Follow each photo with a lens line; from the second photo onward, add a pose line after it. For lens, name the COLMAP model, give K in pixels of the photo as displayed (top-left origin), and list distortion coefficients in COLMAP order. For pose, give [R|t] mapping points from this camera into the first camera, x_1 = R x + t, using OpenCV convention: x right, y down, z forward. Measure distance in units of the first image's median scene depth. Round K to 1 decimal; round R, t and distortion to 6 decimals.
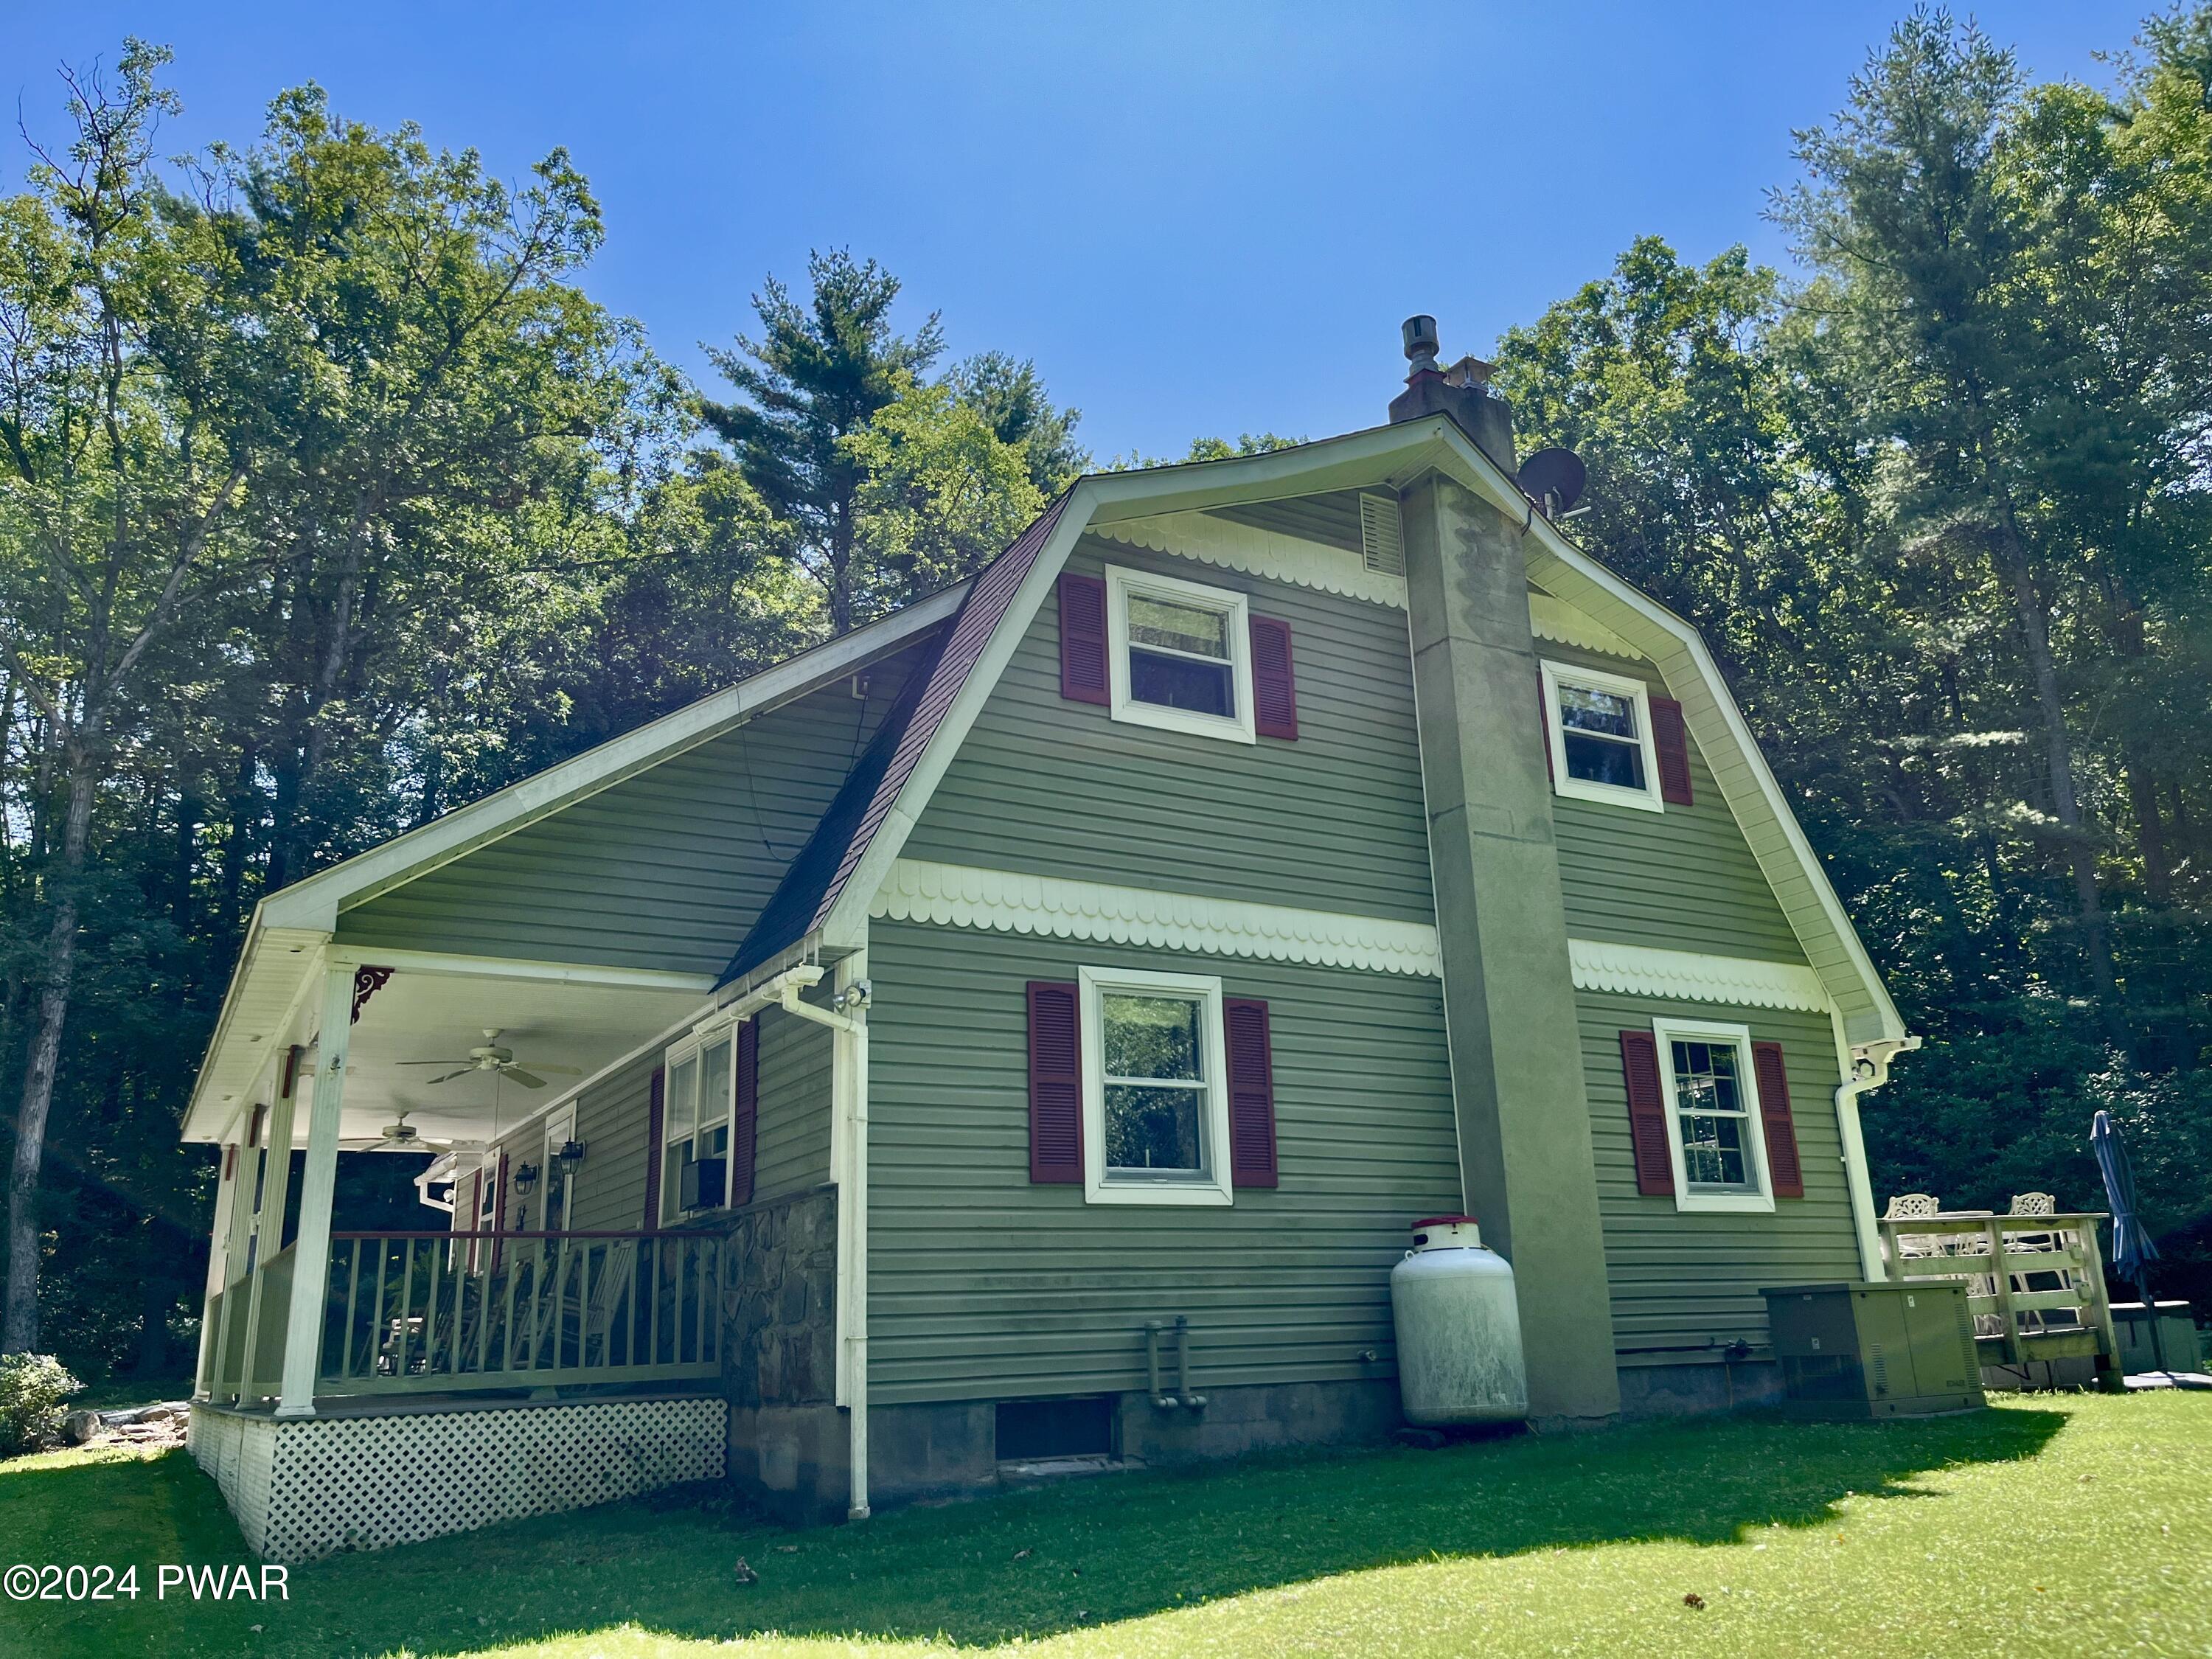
lens RADIAL K [[1666.3, 0, 1105.2], [0, 1666.3, 828.4], [0, 0, 1]] dist [0.002084, 0.000427]
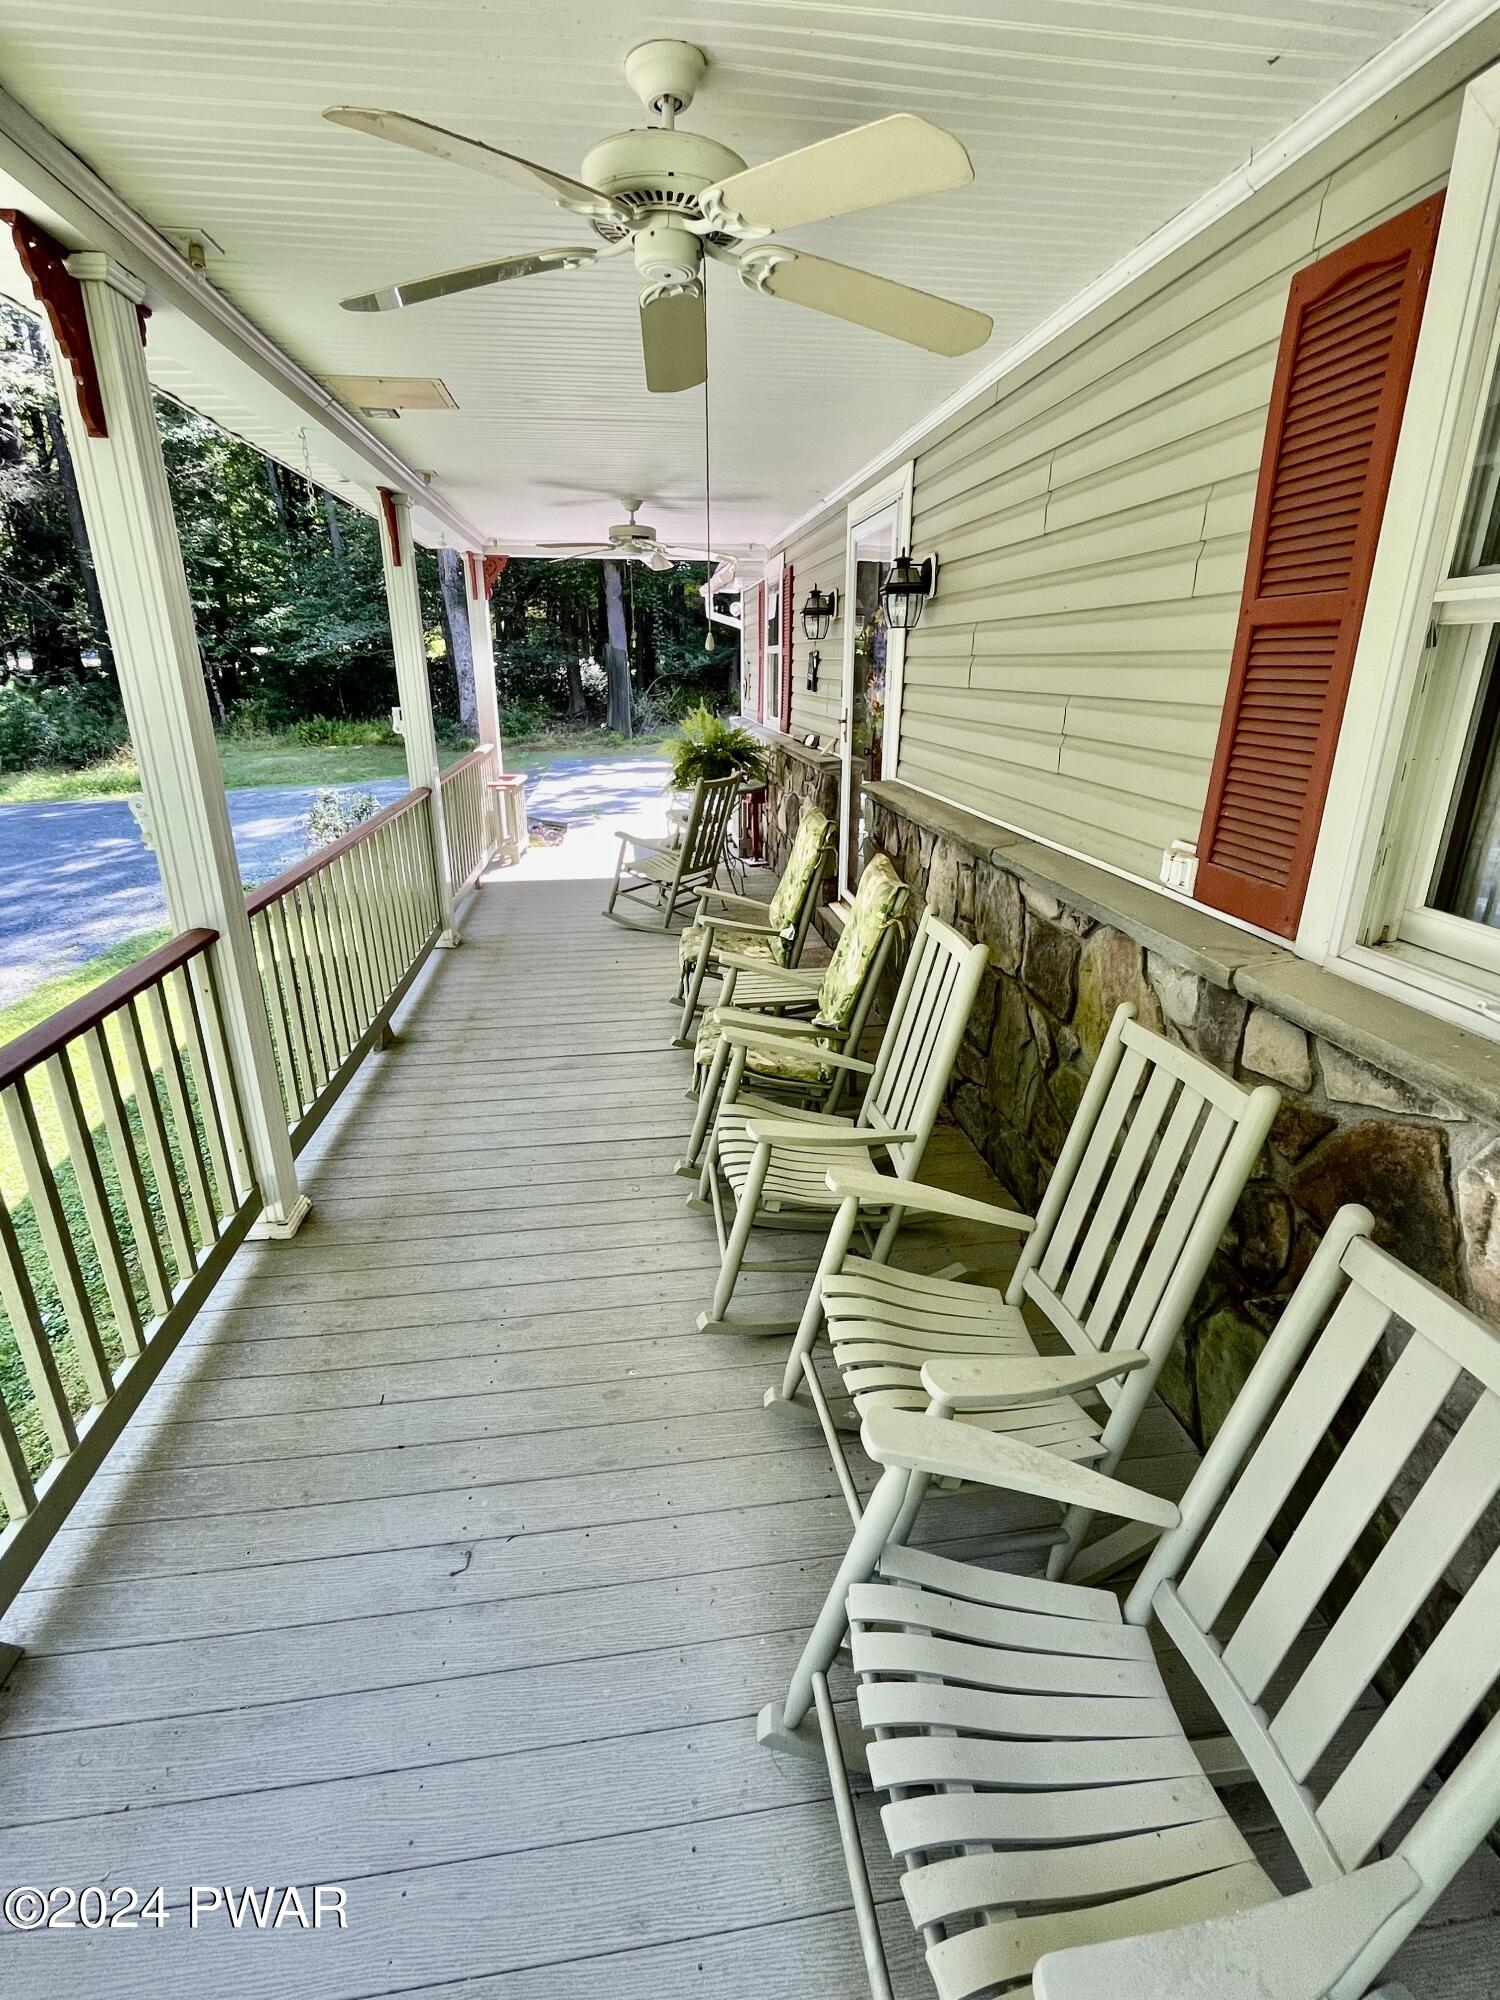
lens RADIAL K [[933.6, 0, 754.6], [0, 933.6, 997.5], [0, 0, 1]] dist [-0.000569, -0.000020]
pose [[0.927331, 0.154394, -0.340911, -0.203447], [0.083287, 0.802950, 0.590198, 0.103959], [0.364858, -0.575702, 0.731742, 0.580885]]
